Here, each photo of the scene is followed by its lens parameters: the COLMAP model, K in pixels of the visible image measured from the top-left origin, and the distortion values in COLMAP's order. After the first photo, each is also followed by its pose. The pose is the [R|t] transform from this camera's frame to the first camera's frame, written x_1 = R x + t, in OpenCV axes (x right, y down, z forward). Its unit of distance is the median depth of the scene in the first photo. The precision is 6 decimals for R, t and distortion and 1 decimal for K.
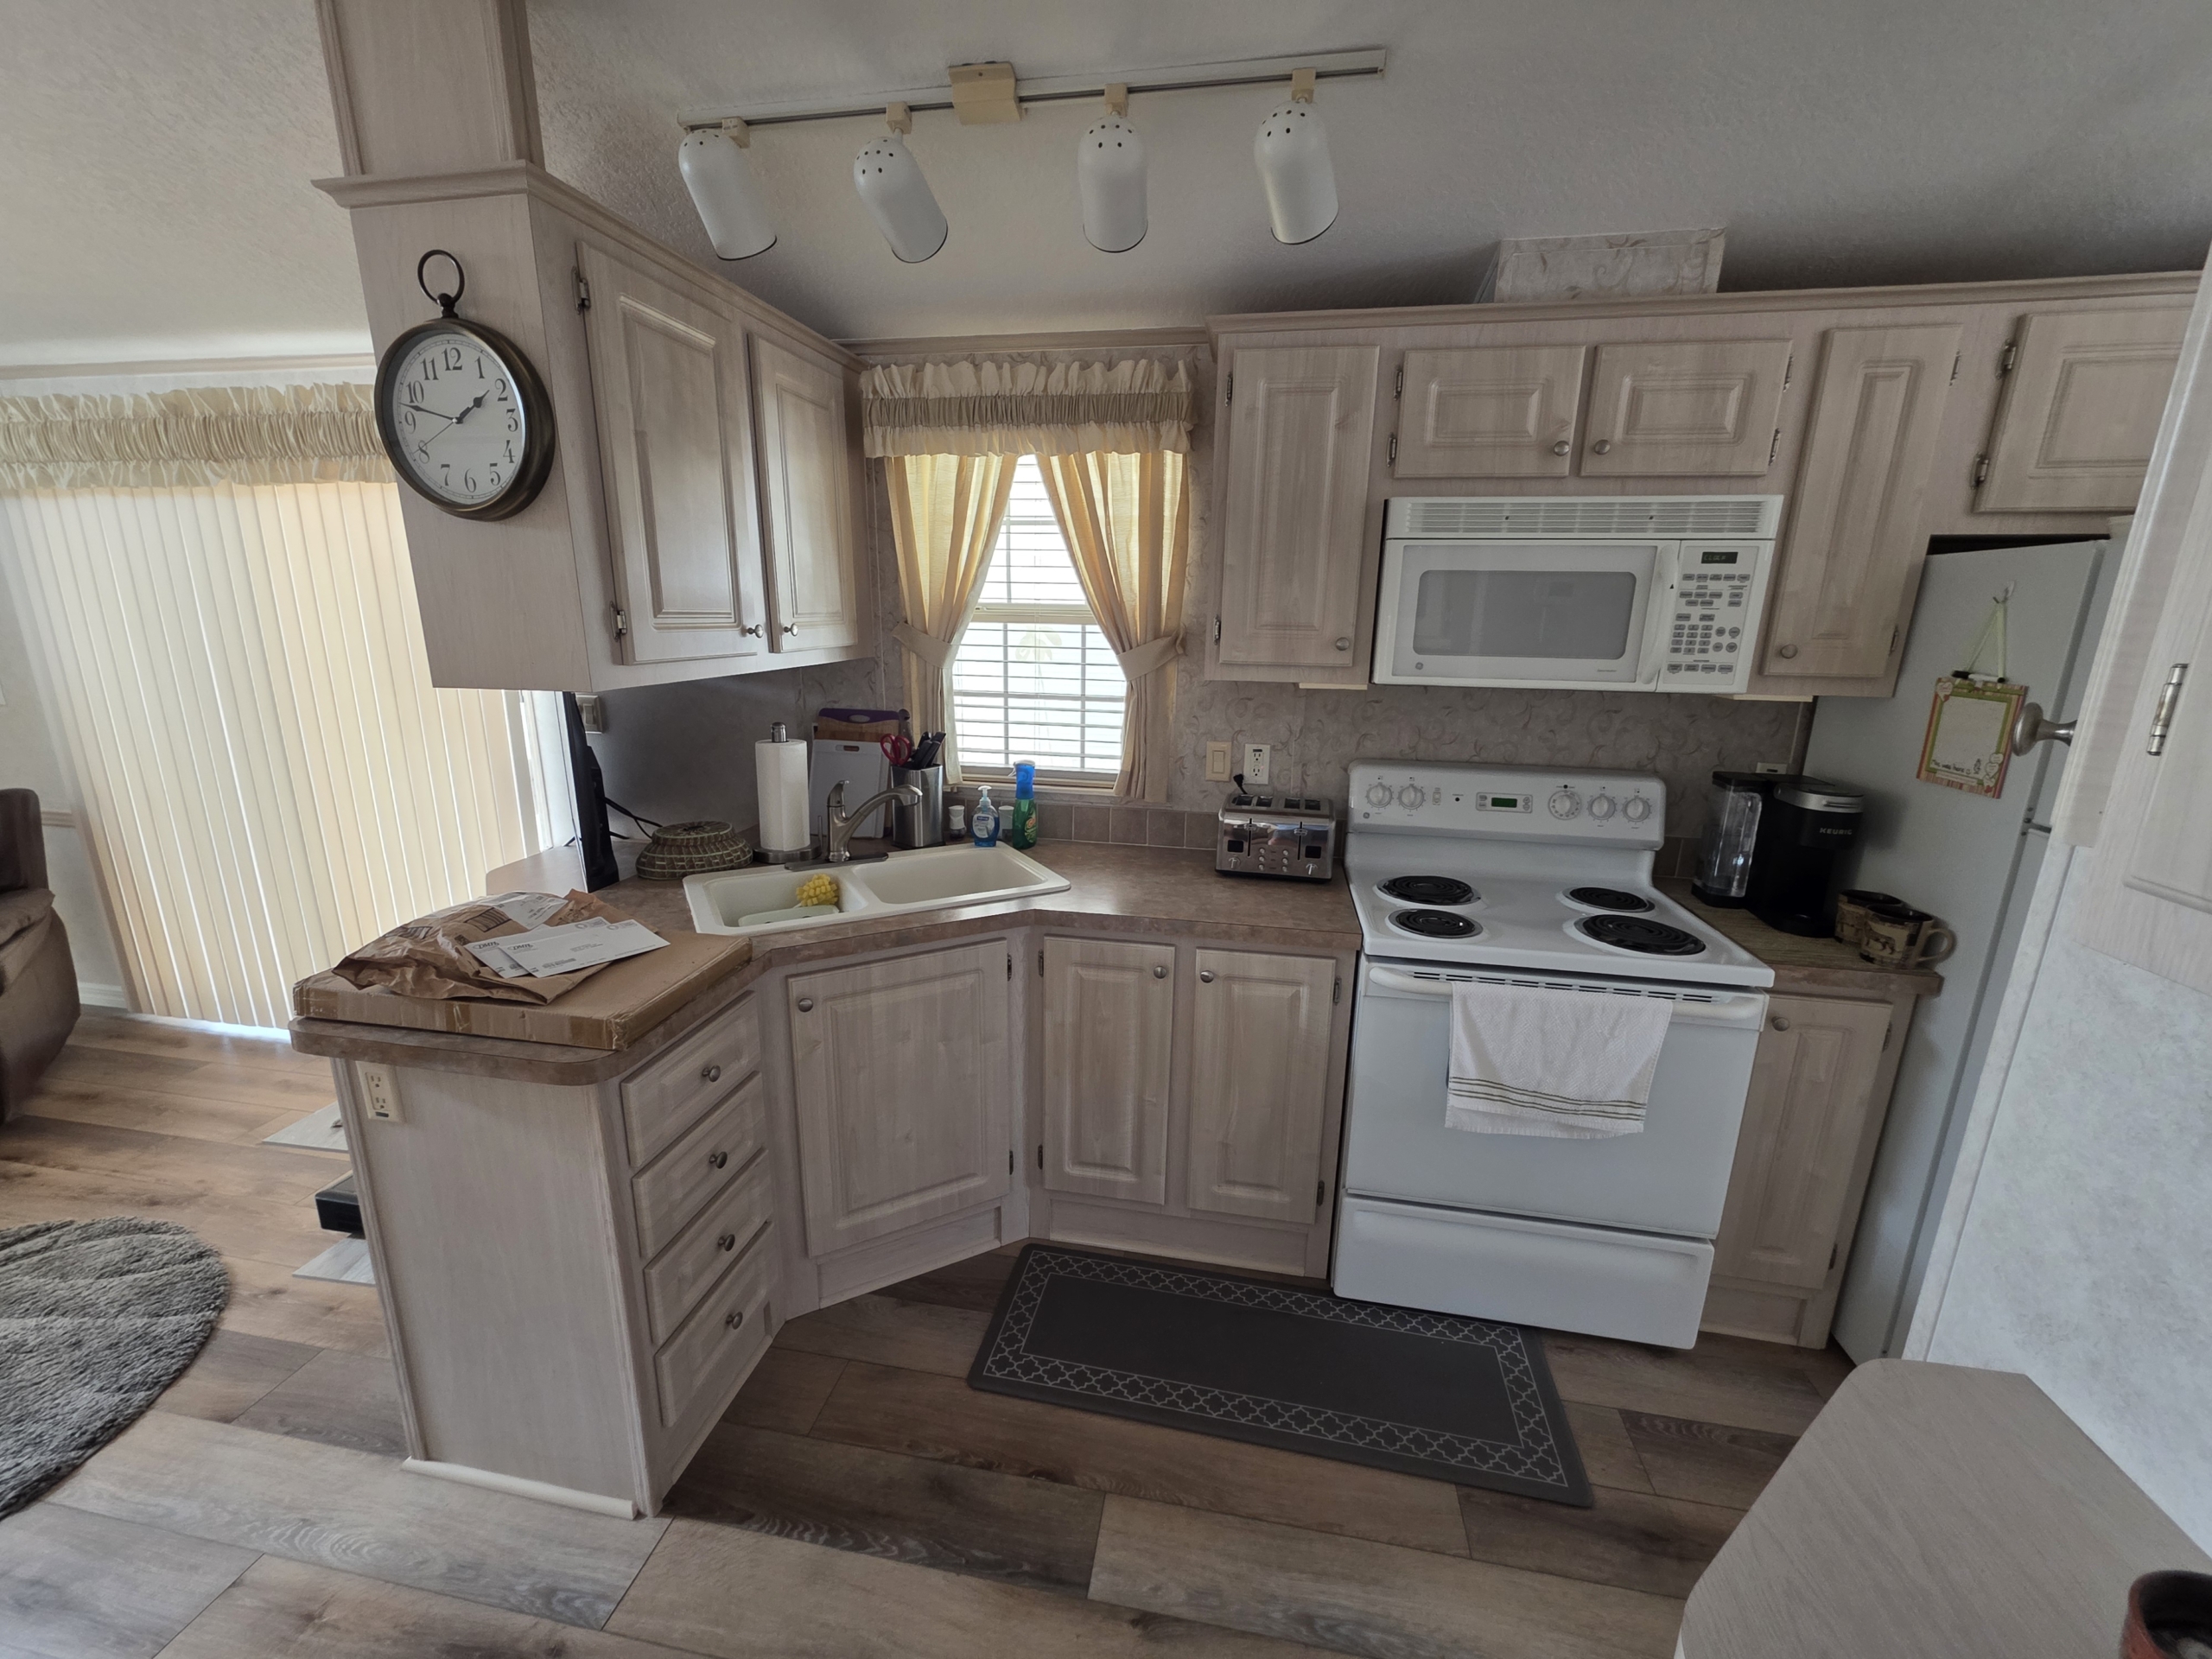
lens RADIAL K [[884.4, 0, 1098.1], [0, 884.4, 822.5], [0, 0, 1]] dist [-0.000435, 0.000997]
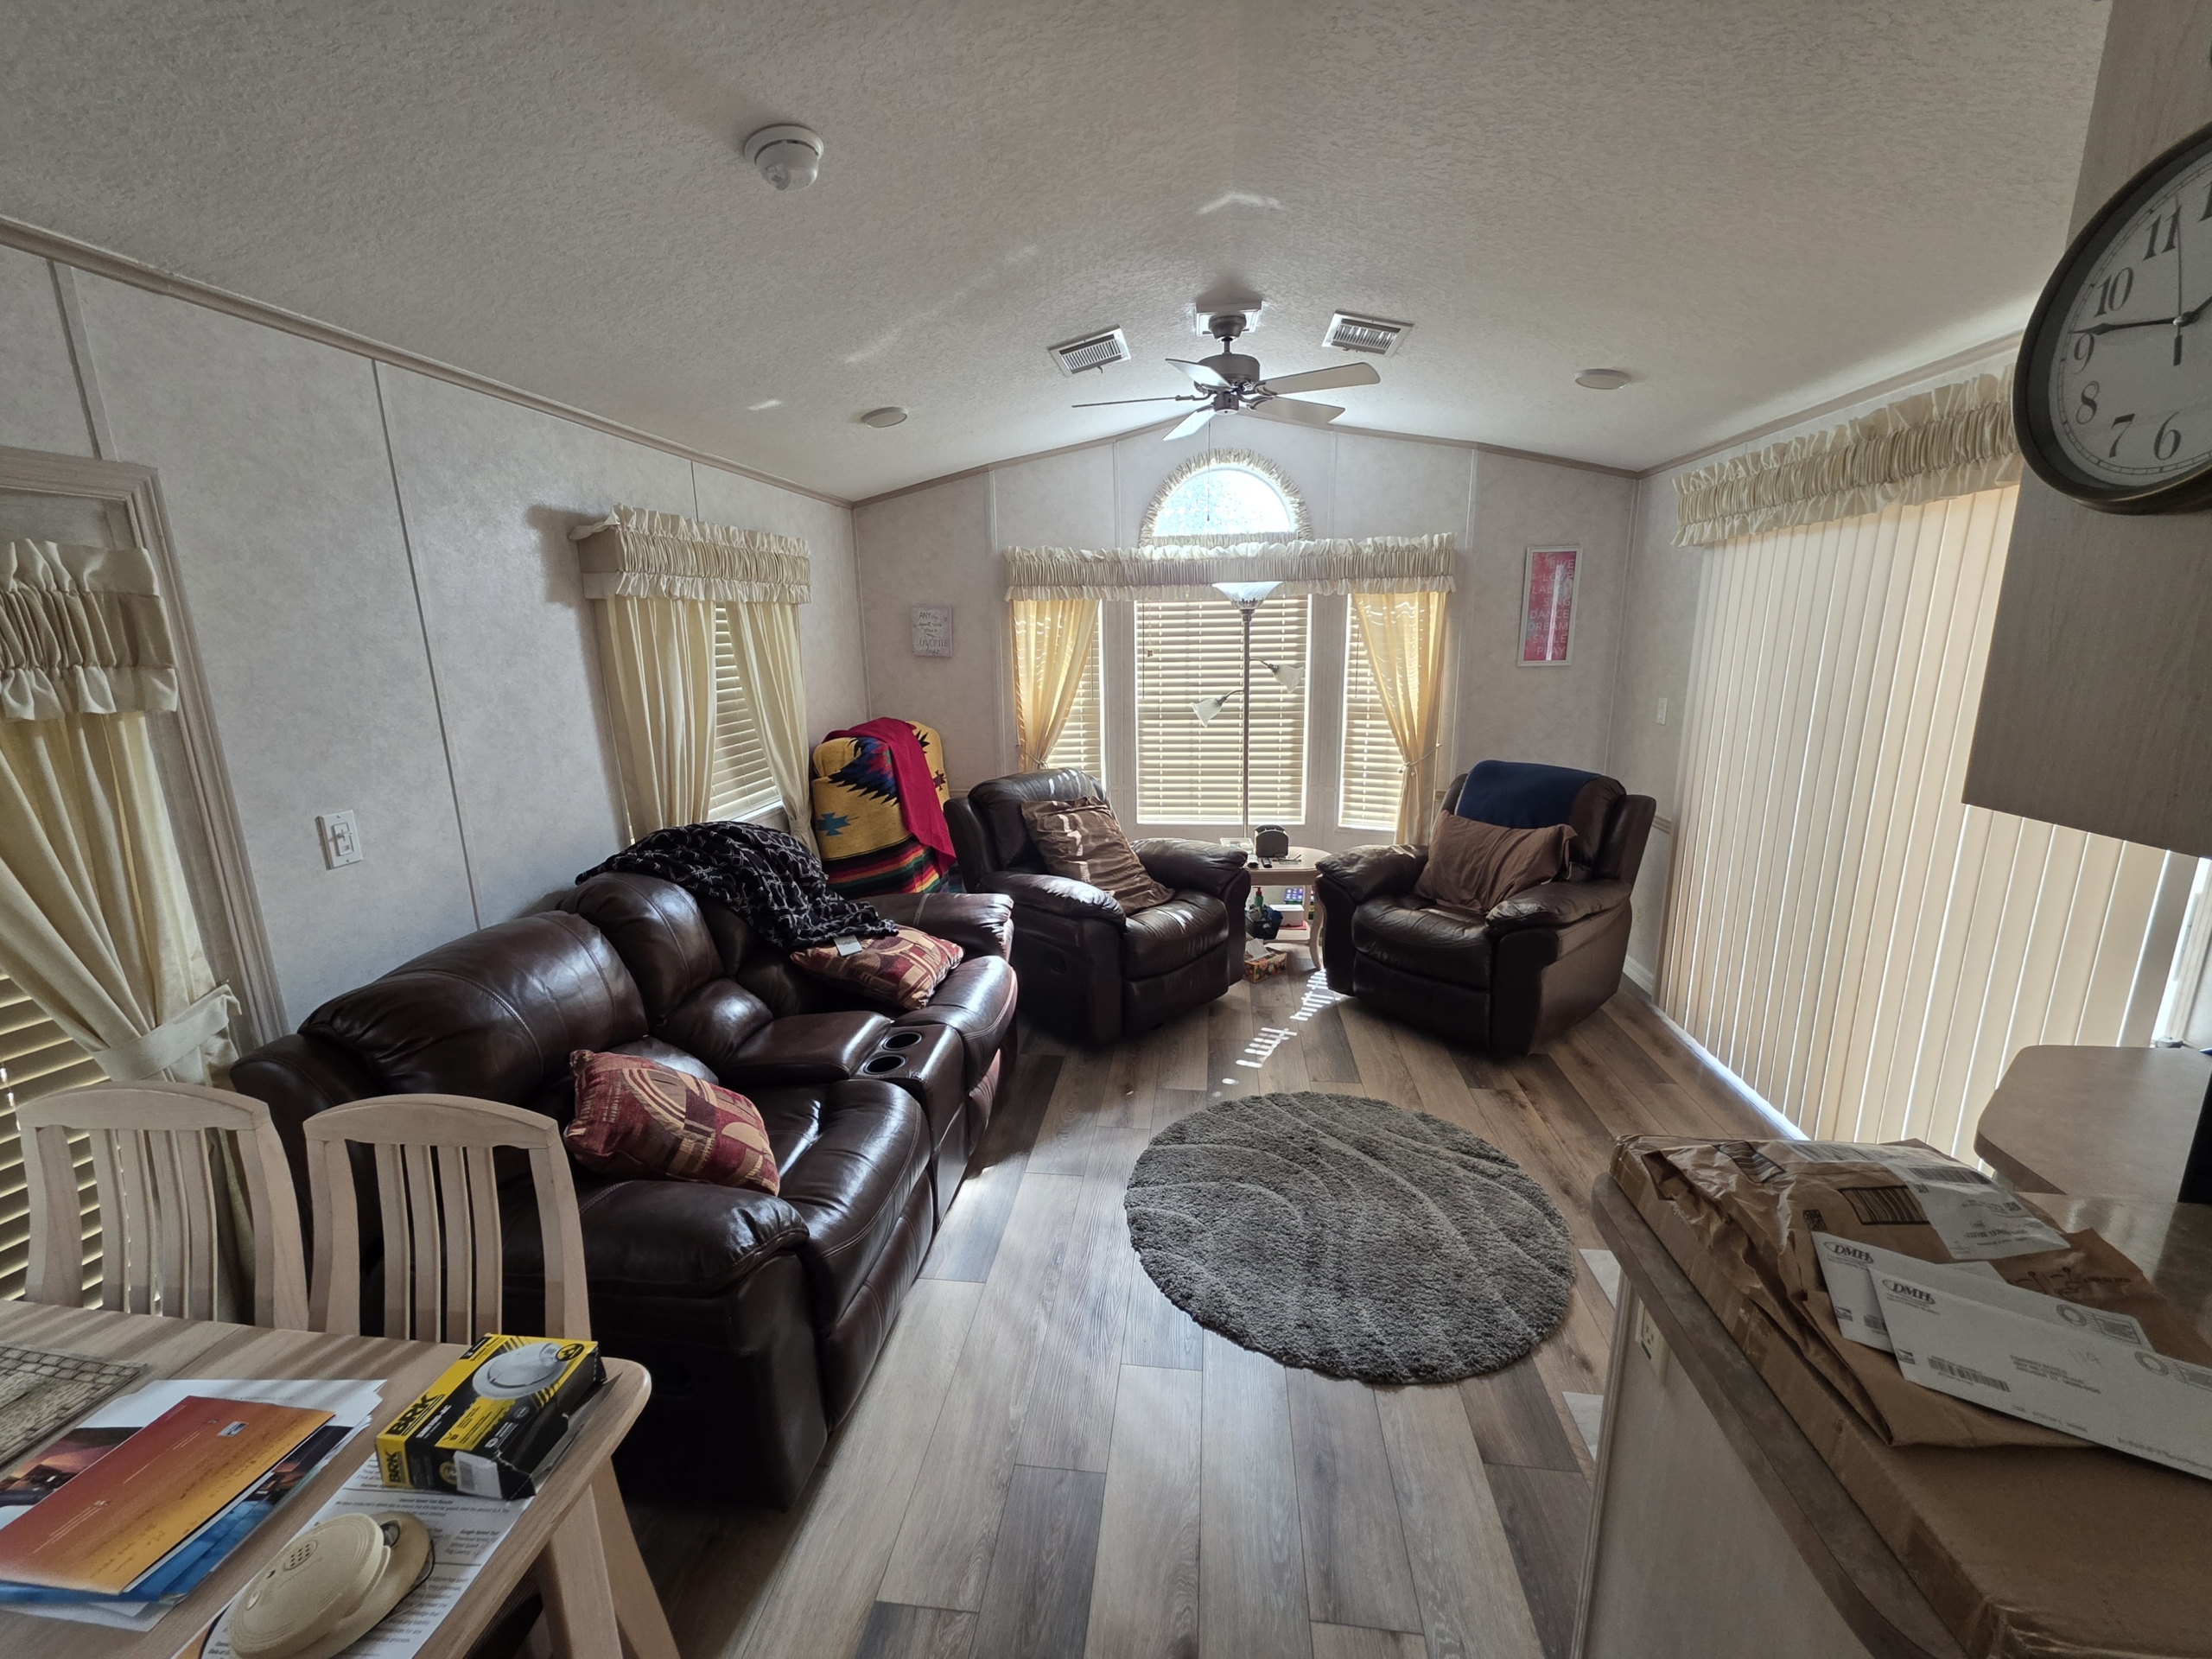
lens RADIAL K [[884.4, 0, 1098.9], [0, 884.4, 824.3], [0, 0, 1]] dist [-0.000435, 0.000997]
pose [[0.054838, 0.200520, -0.978154, -0.110257], [-0.217919, 0.958416, 0.184256, -0.073200], [0.974425, 0.203054, 0.096255, 0.219545]]
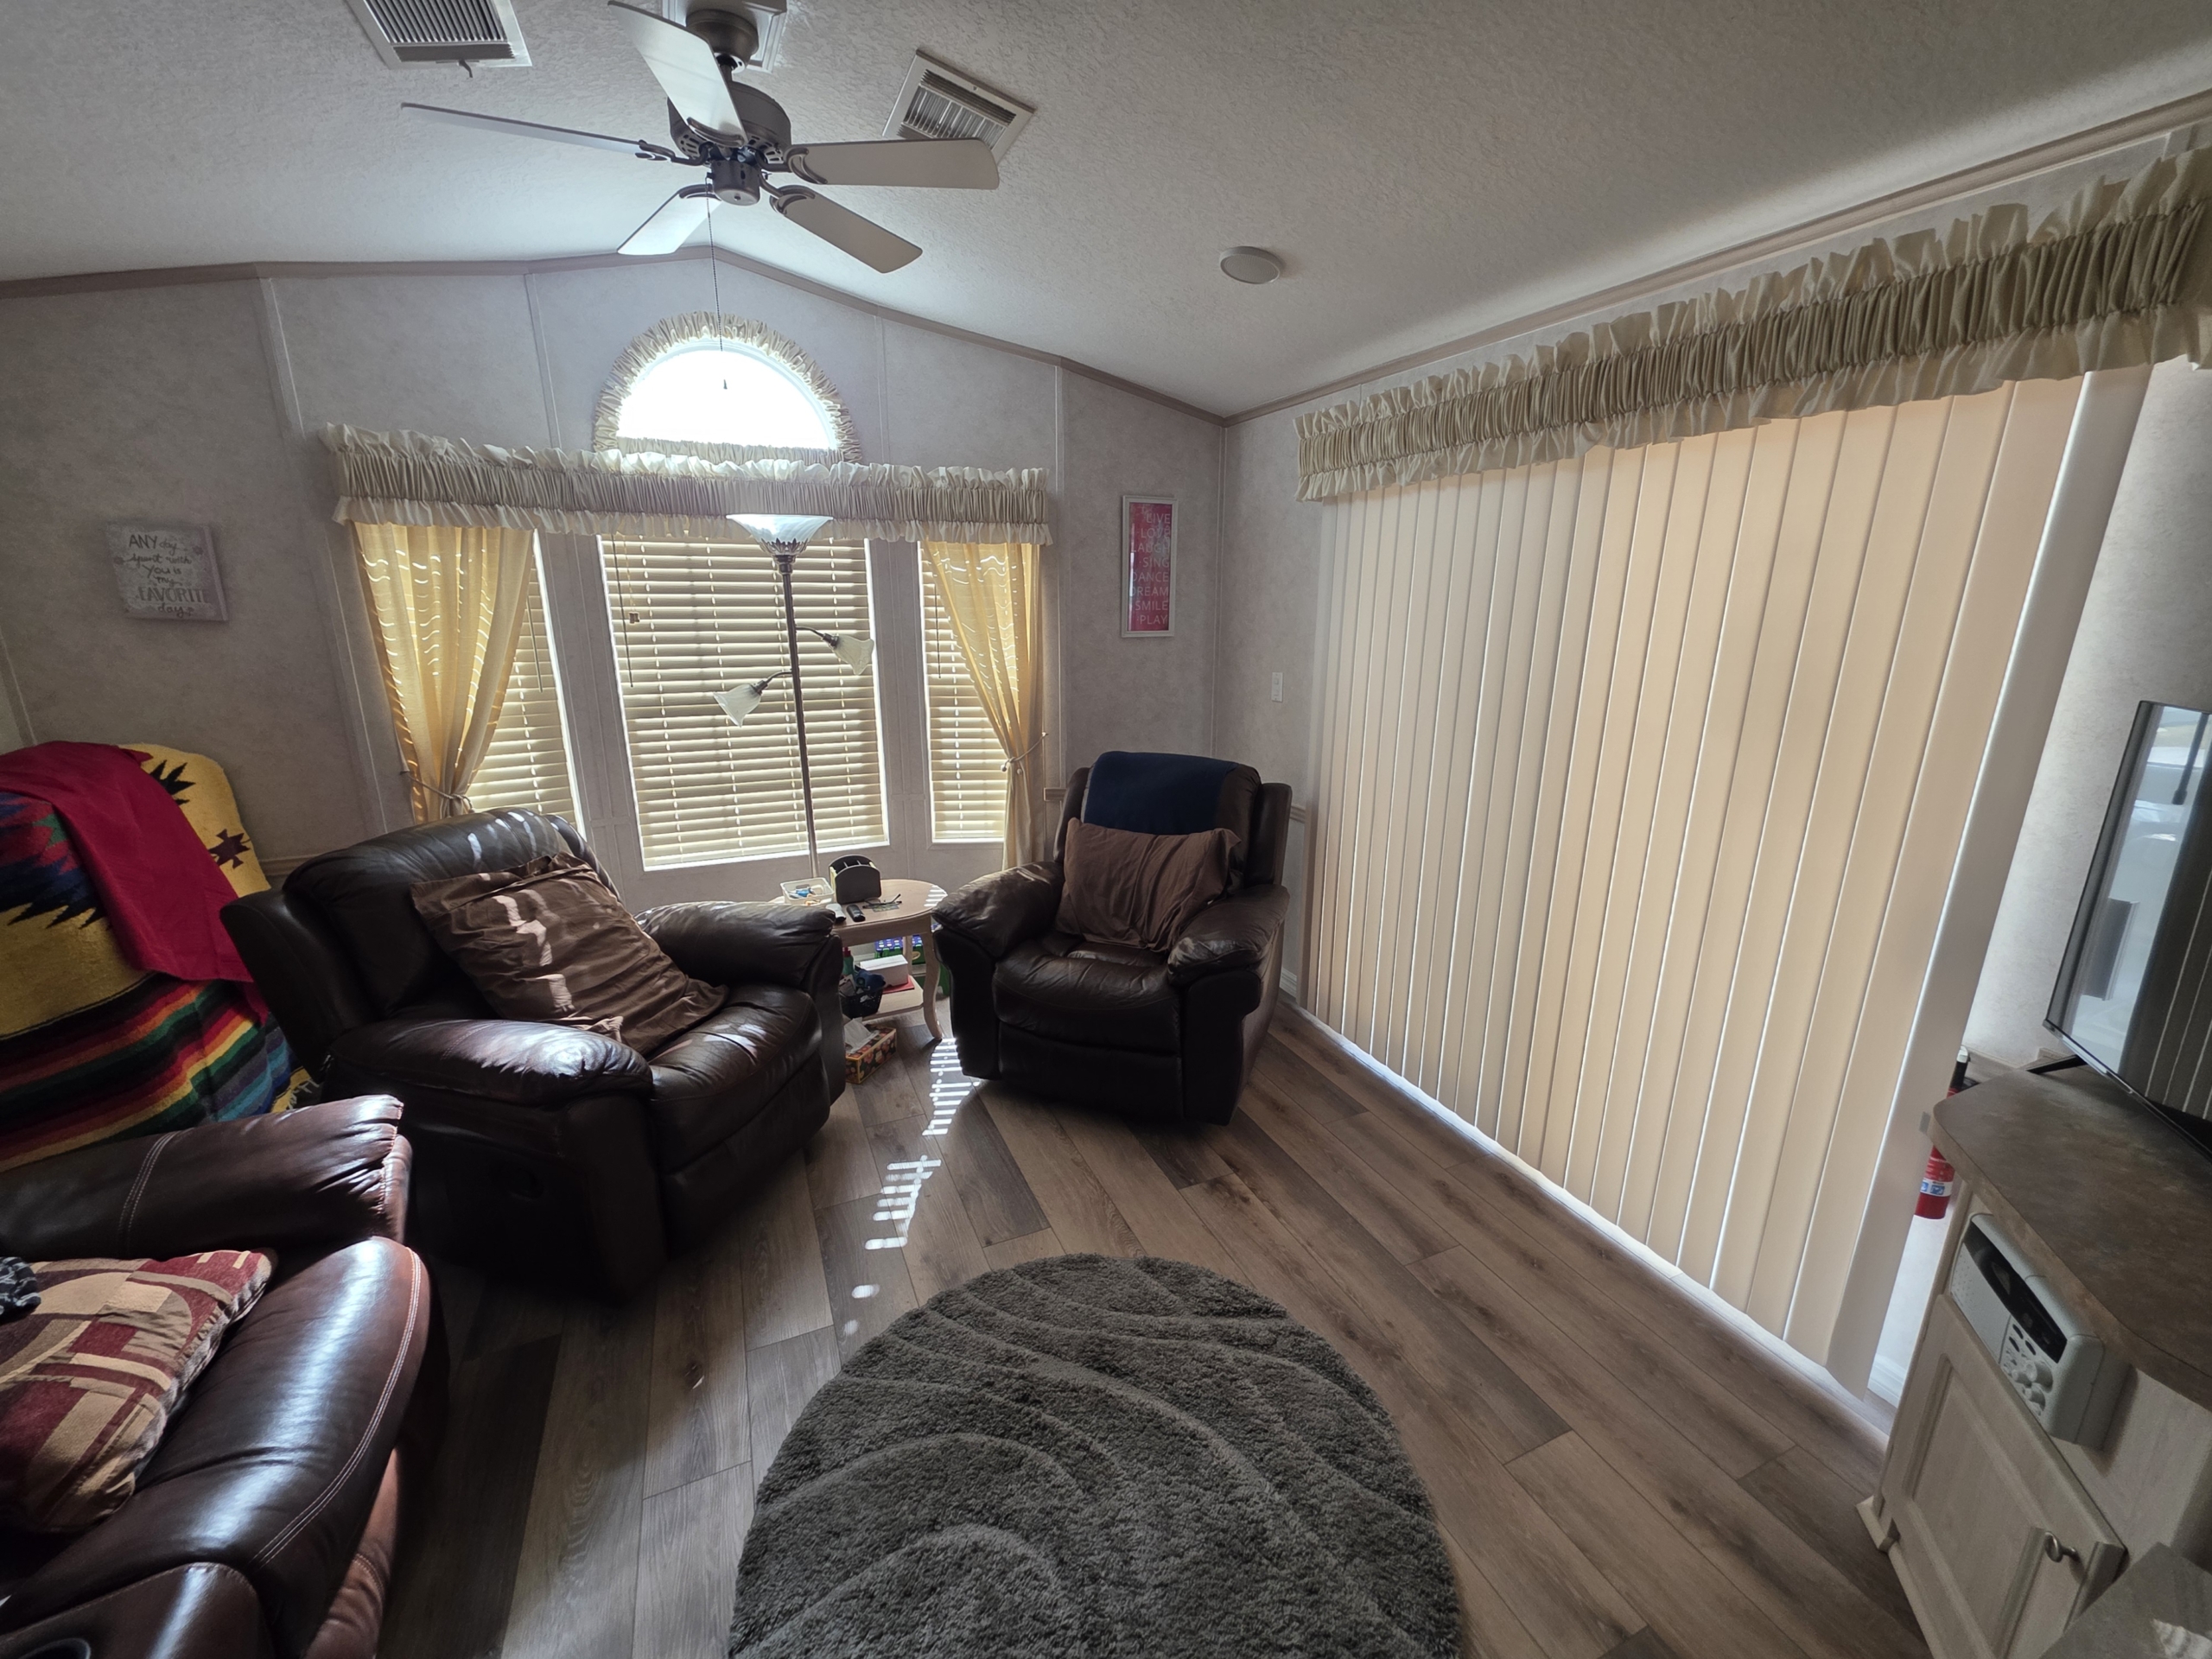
lens RADIAL K [[884.4, 0, 1108.3], [0, 884.4, 829.6], [0, 0, 1]] dist [-0.000435, 0.000997]
pose [[0.565812, 0.200730, -0.799728, -0.574193], [-0.191911, 0.975337, 0.109030, -0.072396], [0.801890, 0.091786, 0.590380, 0.259161]]
